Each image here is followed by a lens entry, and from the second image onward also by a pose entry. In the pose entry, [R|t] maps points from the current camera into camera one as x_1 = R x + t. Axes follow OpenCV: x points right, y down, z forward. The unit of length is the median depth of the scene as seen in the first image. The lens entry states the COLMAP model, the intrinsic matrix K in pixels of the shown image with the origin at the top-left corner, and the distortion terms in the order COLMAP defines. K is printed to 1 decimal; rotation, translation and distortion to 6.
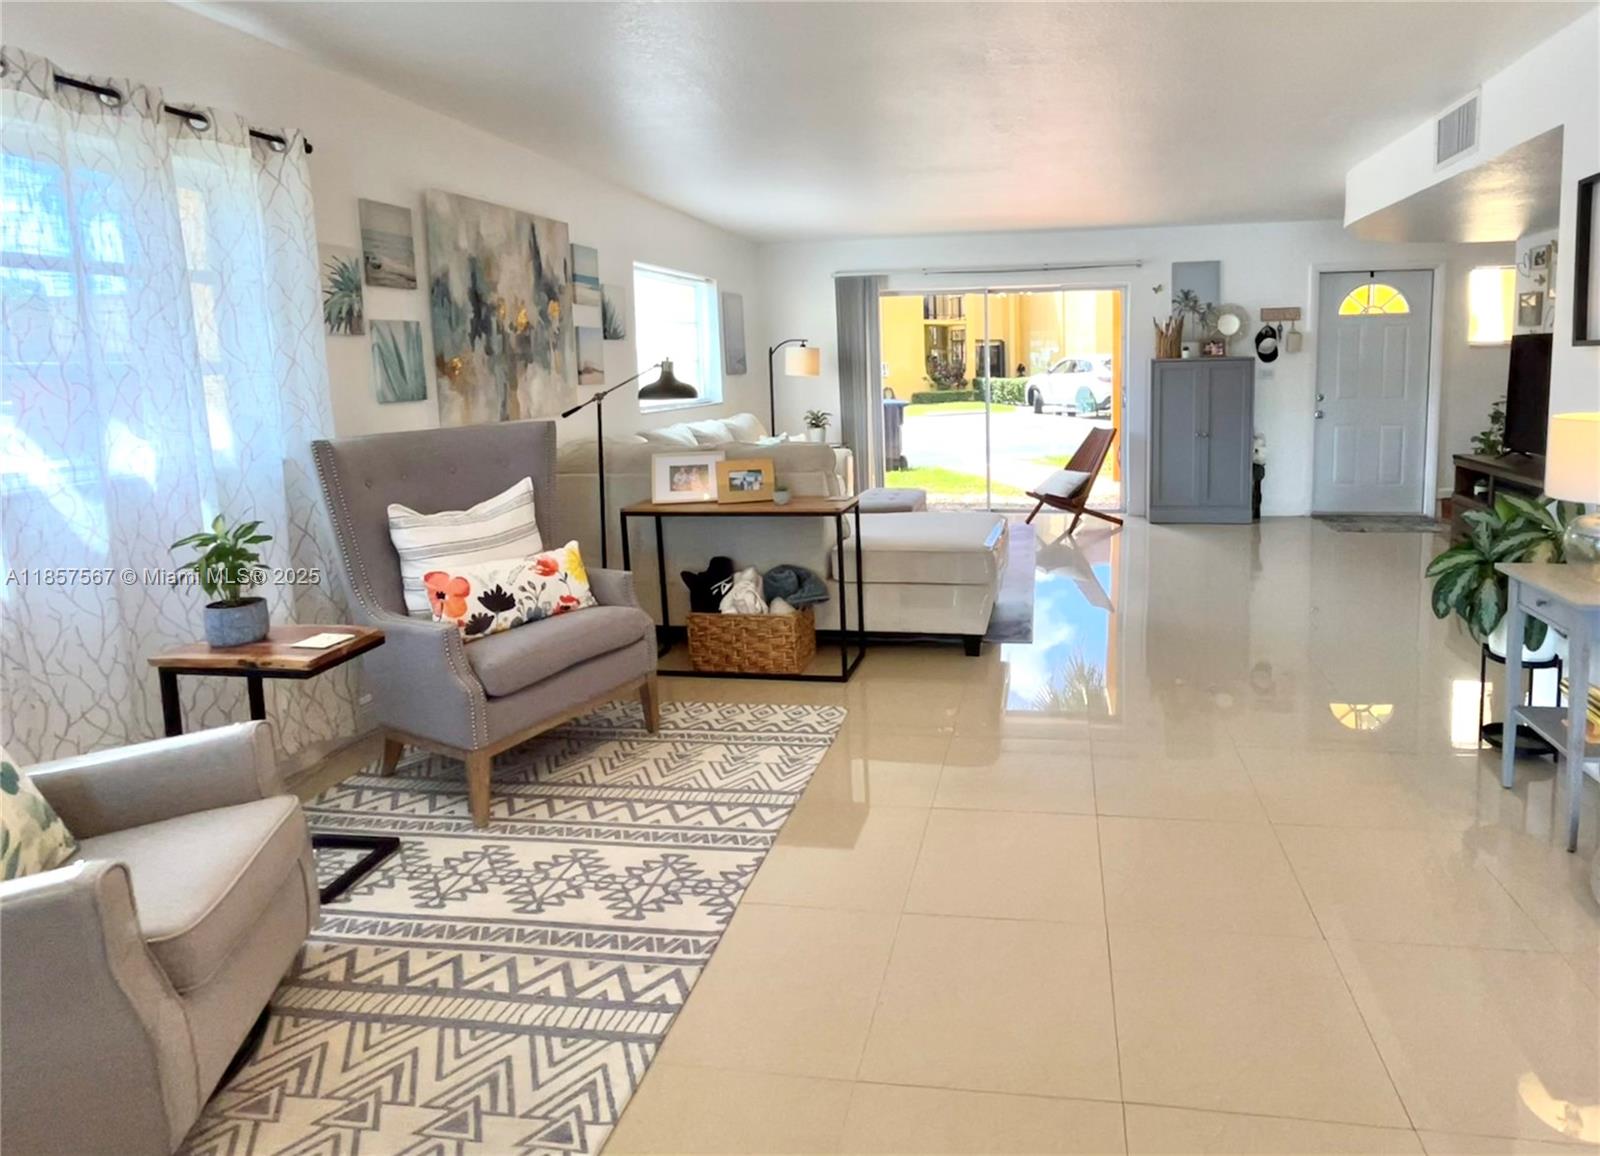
lens RADIAL K [[851.6, 0, 933.9], [0, 851.6, 450.6], [0, 0, 1]] dist [-0.002478, 0.001625]
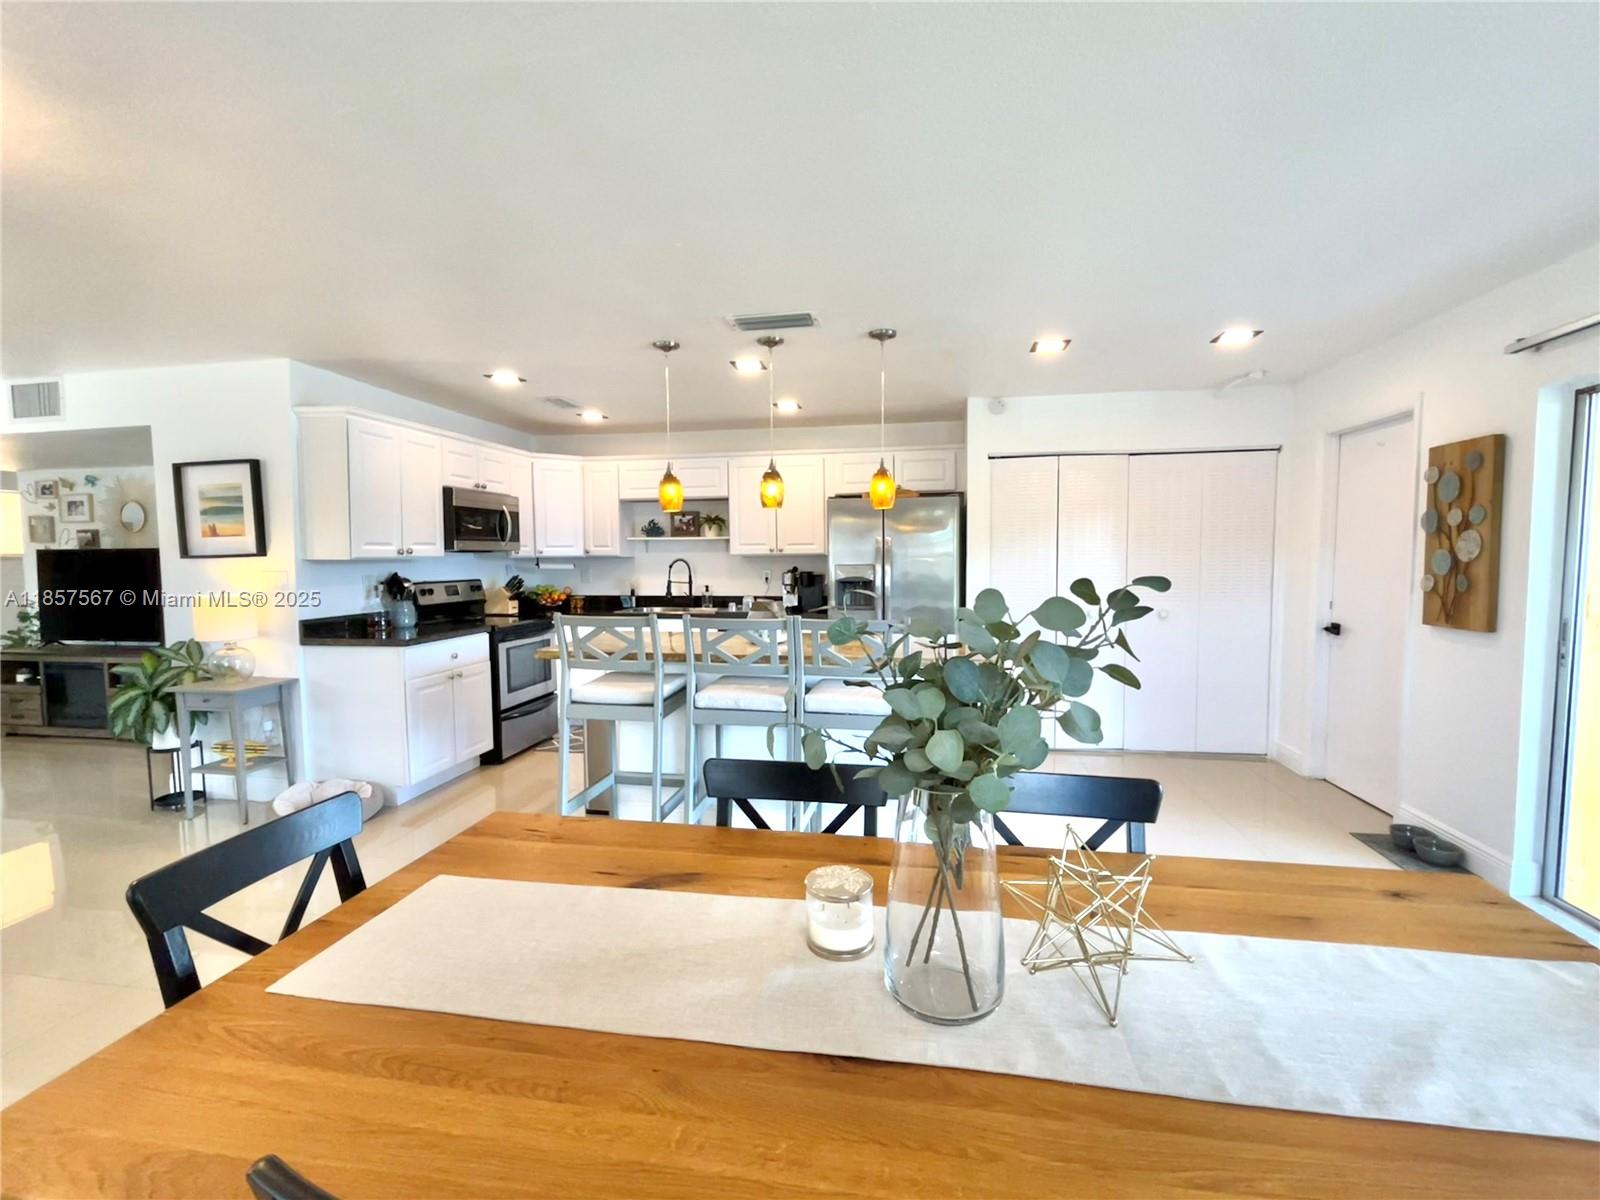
lens RADIAL K [[757.2, 0, 797.1], [0, 757.2, 610.0], [0, 0, 1]] dist [-0.009806, -0.000037]
pose [[0.061227, -0.050102, 0.996866, -0.467647], [0.108685, 0.993135, 0.043240, 0.033041], [-0.992189, 0.105697, 0.066252, -0.221346]]
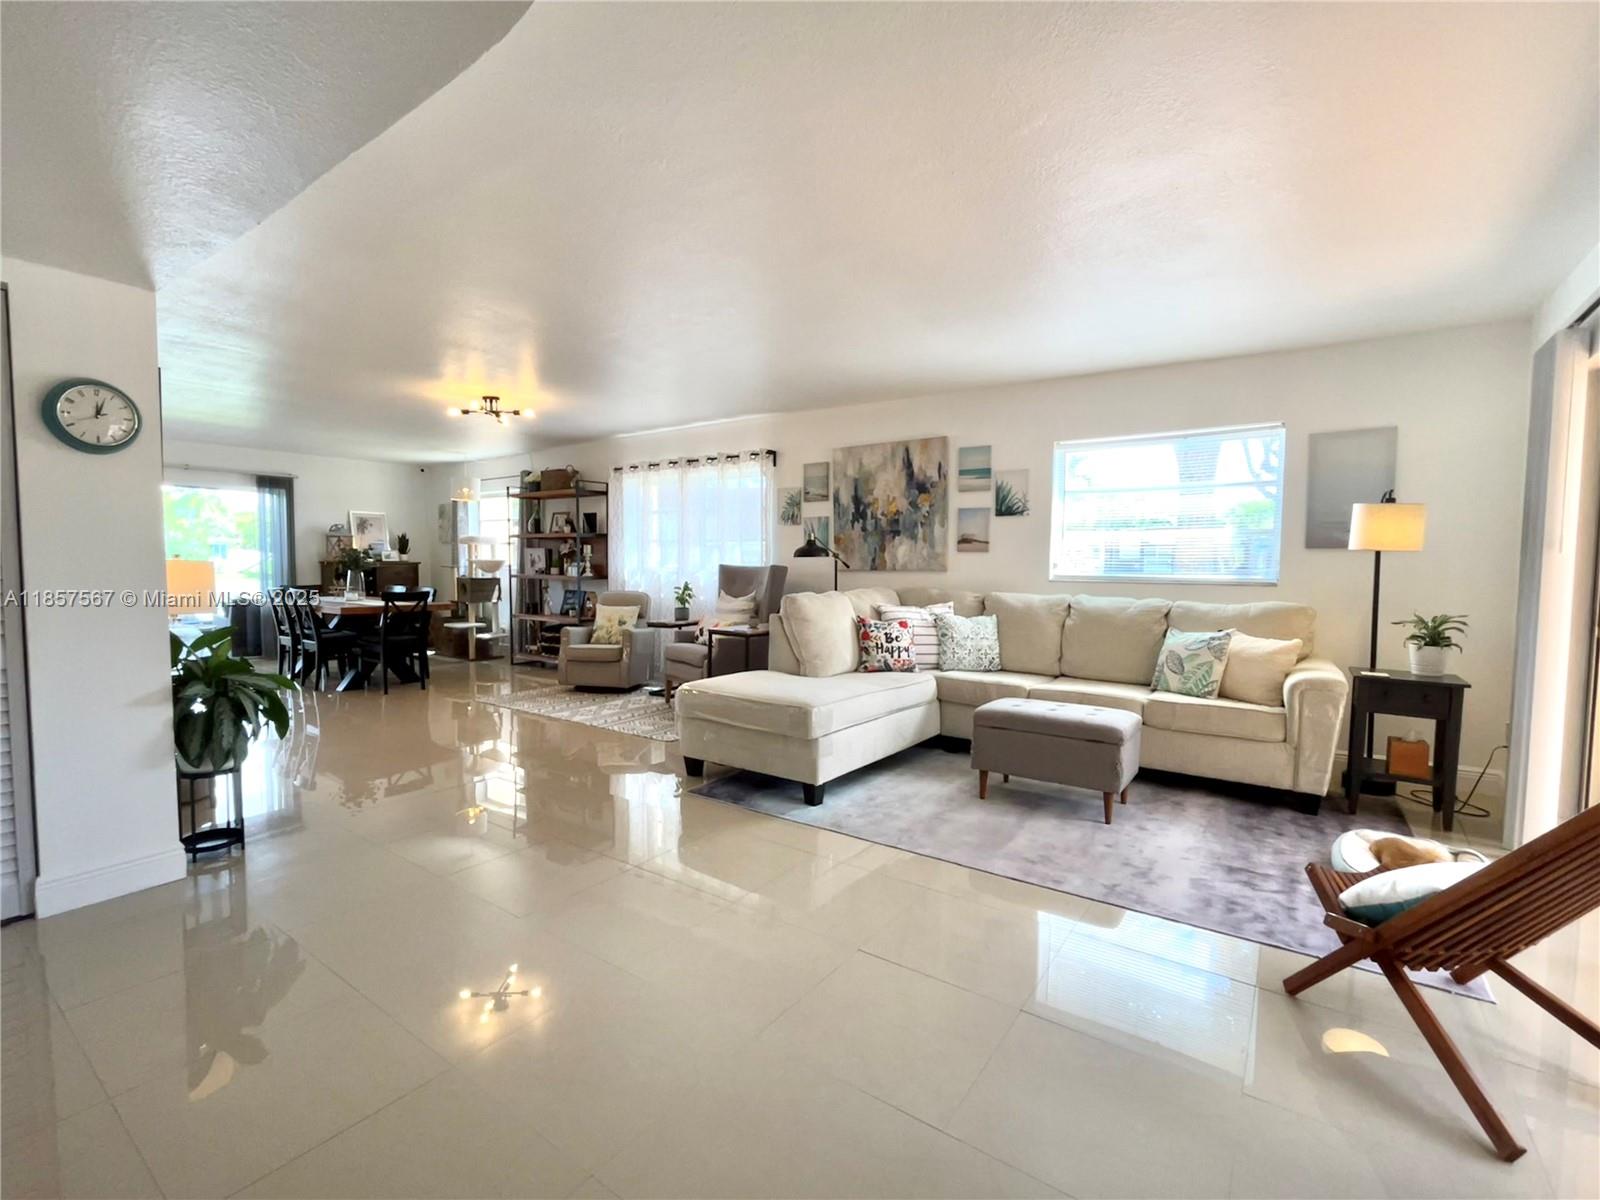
lens RADIAL K [[710.9, 0, 799.8], [0, 710.9, 610.0], [0, 0, 1]] dist [0.001220, 0.000492]
pose [[-0.460404, 0.078019, -0.884274, 0.832411], [-0.092356, 0.986515, 0.135125, -0.135298], [0.882892, 0.143880, -0.446990, 1.522955]]
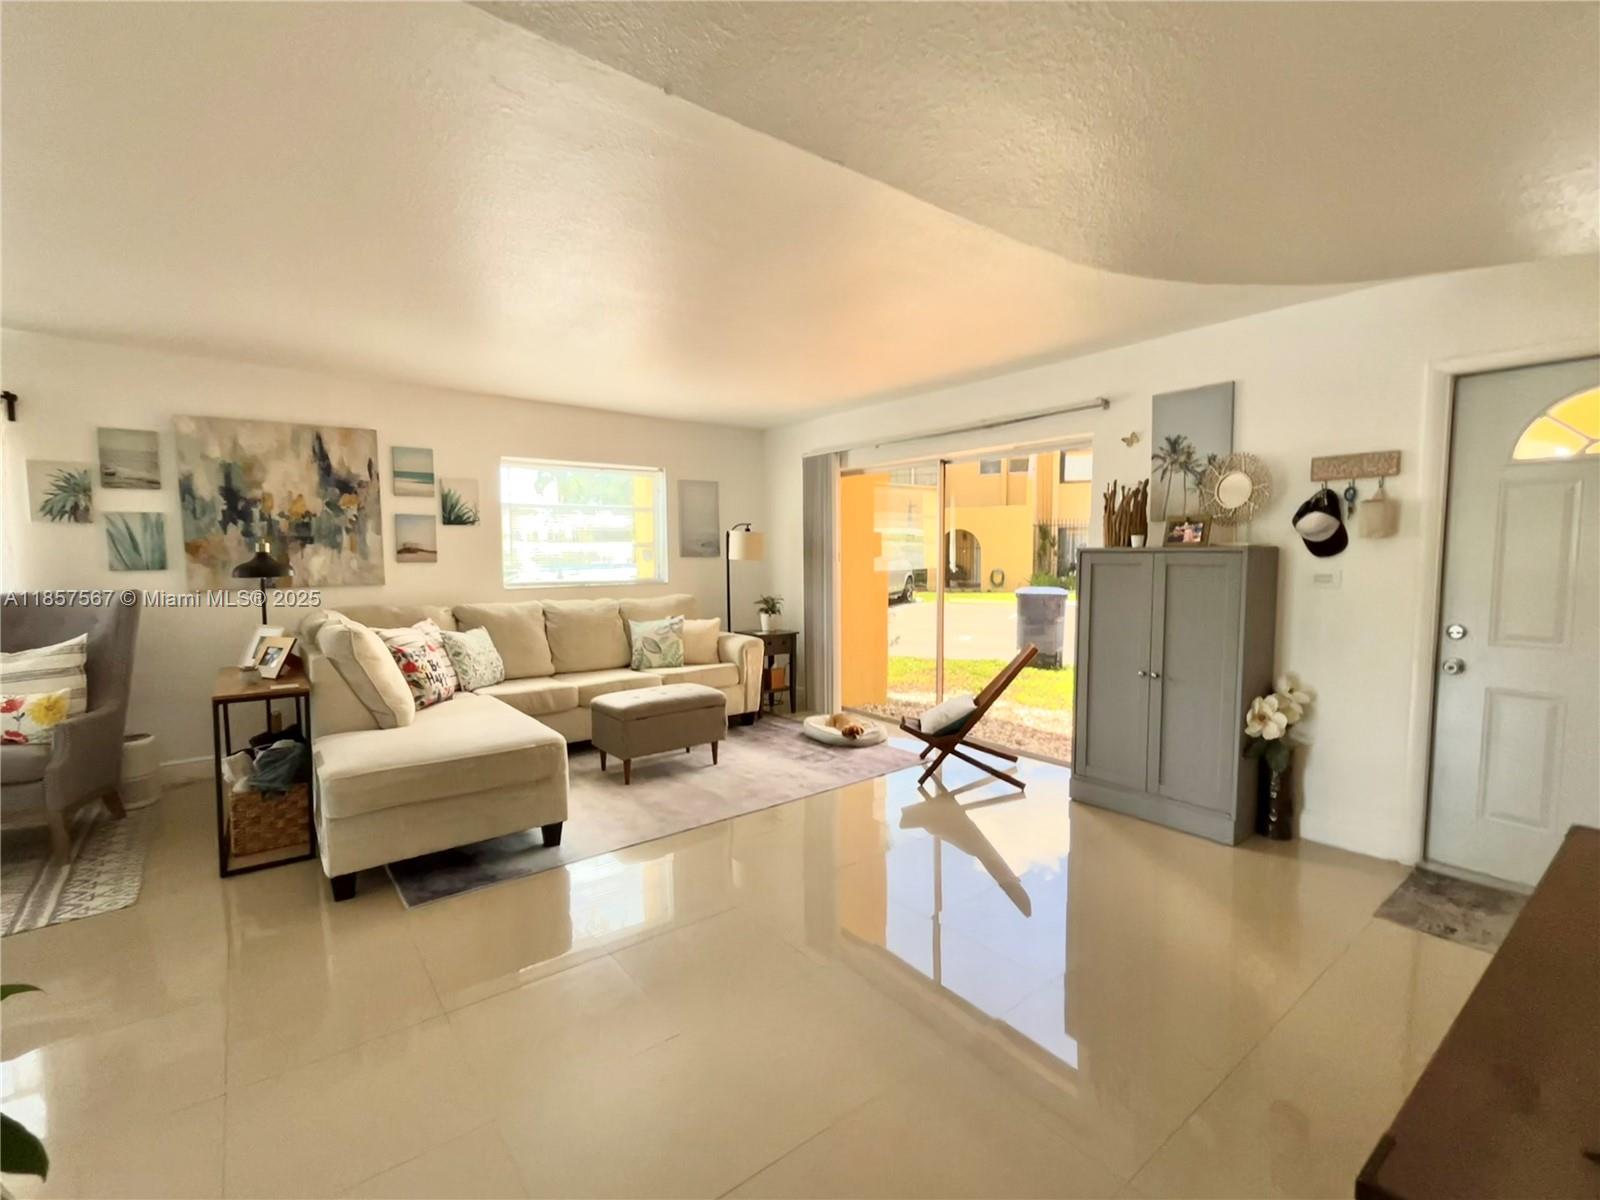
lens RADIAL K [[716.9, 0, 793.1], [0, 716.9, 603.5], [0, 0, 1]] dist [0.000157, -0.001703]
pose [[0.714877, 0.067599, -0.695975, 0.819828], [-0.082934, 0.996488, 0.011600, -0.090812], [0.694314, 0.049427, 0.717973, 0.776210]]
